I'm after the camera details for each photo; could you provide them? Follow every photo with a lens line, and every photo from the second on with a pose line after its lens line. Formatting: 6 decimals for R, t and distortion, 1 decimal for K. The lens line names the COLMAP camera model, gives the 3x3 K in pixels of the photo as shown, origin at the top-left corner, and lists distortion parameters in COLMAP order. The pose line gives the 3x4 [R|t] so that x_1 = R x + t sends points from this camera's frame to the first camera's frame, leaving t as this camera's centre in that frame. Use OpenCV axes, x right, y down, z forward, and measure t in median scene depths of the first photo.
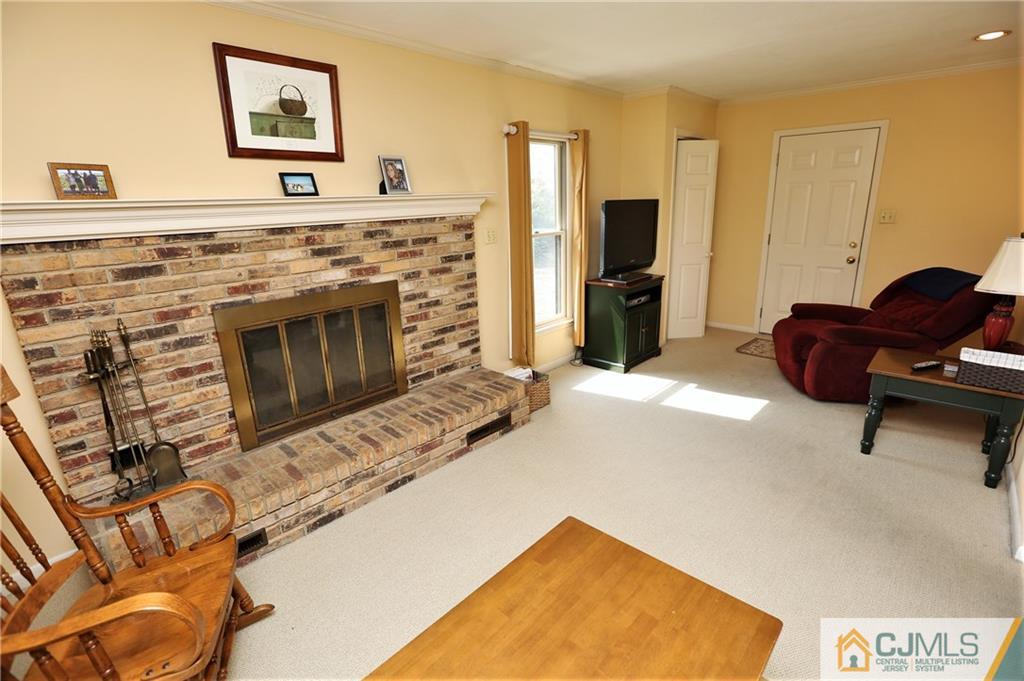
lens RADIAL K [[493.8, 0, 512.0], [0, 493.8, 340.5], [0, 0, 1]] dist [-0.057416, 0.032264]
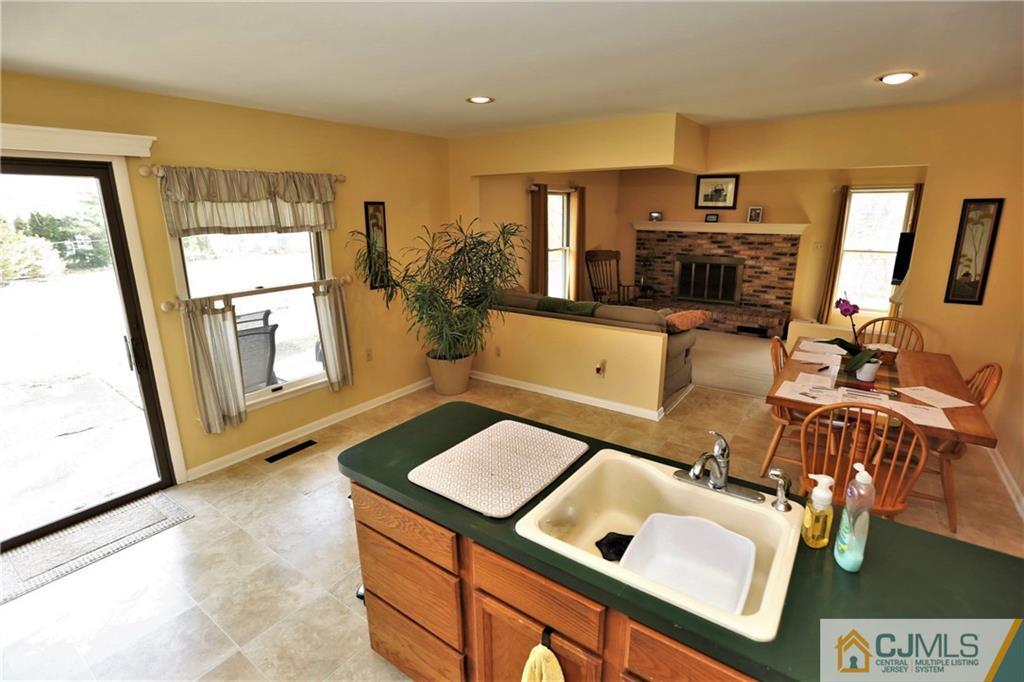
lens RADIAL K [[493.8, 0, 512.0], [0, 493.8, 341.0], [0, 0, 1]] dist [-0.057416, 0.032264]
pose [[0.125014, 0.284642, -0.950447, 2.005807], [-0.268505, 0.931922, 0.243777, -0.021068], [0.955132, 0.224724, 0.192931, -0.453503]]
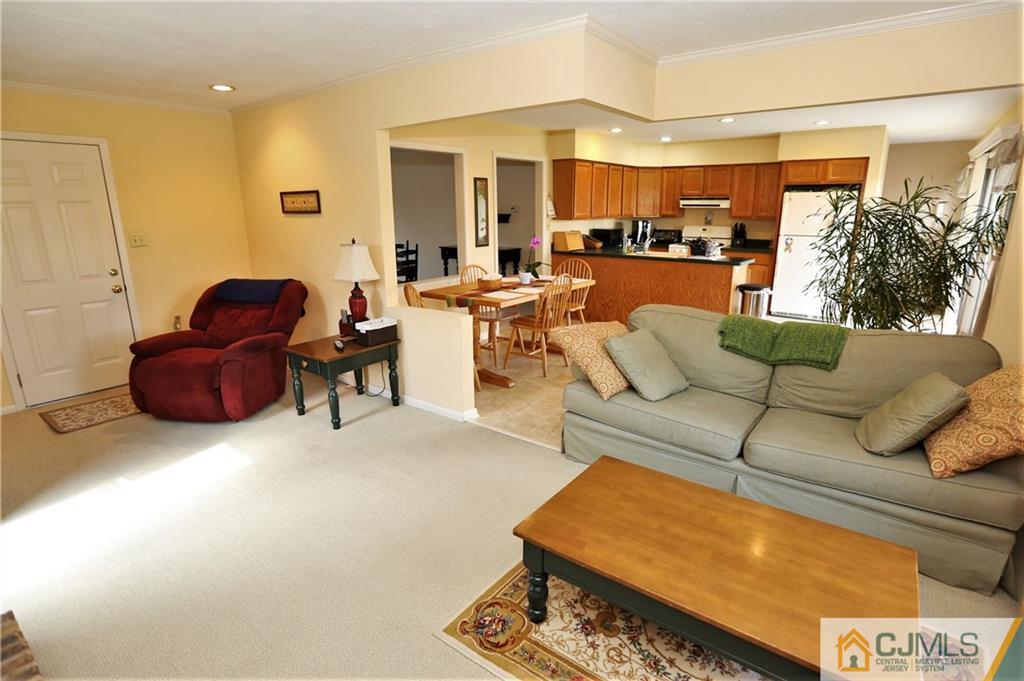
lens RADIAL K [[505.6, 0, 523.1], [0, 505.6, 342.3], [0, 0, 1]] dist [-0.056512, 0.035927]
pose [[-0.110957, -0.230568, 0.966709, -0.469818], [0.285020, 0.924472, 0.253208, -0.146764], [-0.952078, 0.303627, -0.036861, 0.539930]]
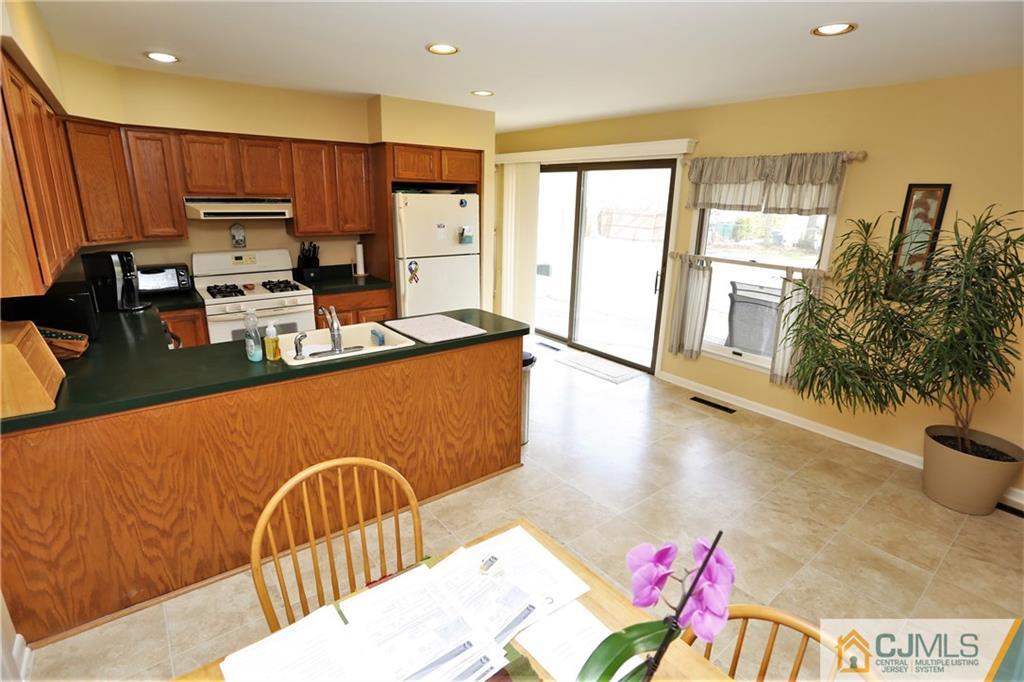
lens RADIAL K [[493.8, 0, 512.0], [0, 493.8, 341.0], [0, 0, 1]] dist [-0.057416, 0.032264]
pose [[-0.988994, -0.034966, 0.143768, 1.190456], [0.046833, 0.847738, 0.528344, -0.241282], [-0.140352, 0.529262, -0.836770, 0.501953]]
